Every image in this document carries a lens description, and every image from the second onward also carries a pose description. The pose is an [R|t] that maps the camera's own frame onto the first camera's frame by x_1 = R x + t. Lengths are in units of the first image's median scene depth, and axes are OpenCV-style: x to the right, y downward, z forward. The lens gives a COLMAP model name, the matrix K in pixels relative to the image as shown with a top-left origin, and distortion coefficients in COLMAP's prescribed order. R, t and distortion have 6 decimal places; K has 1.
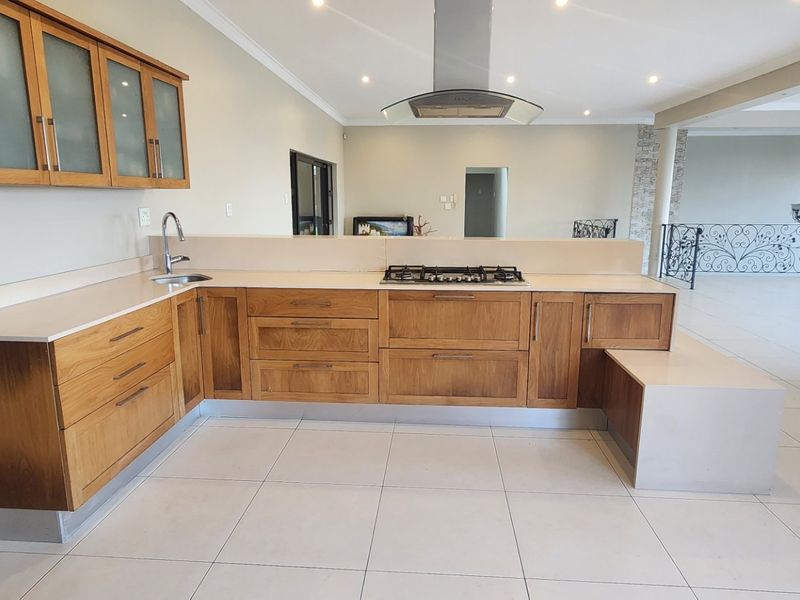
lens RADIAL K [[525.5, 0, 403.7], [0, 525.5, 301.0], [0, 0, 1]] dist [0.002070, 0.002283]
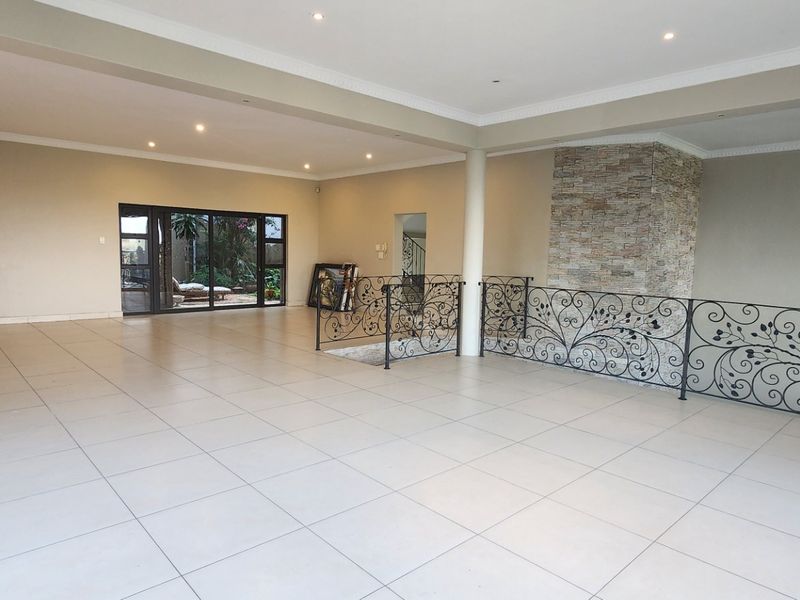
lens RADIAL K [[525.5, 0, 403.7], [0, 525.5, 301.0], [0, 0, 1]] dist [0.002070, 0.002283]
pose [[0.730023, 0.080970, -0.678609, 2.705434], [-0.153421, 0.987029, -0.047274, -0.215874], [0.665979, 0.138624, 0.732977, 1.230452]]
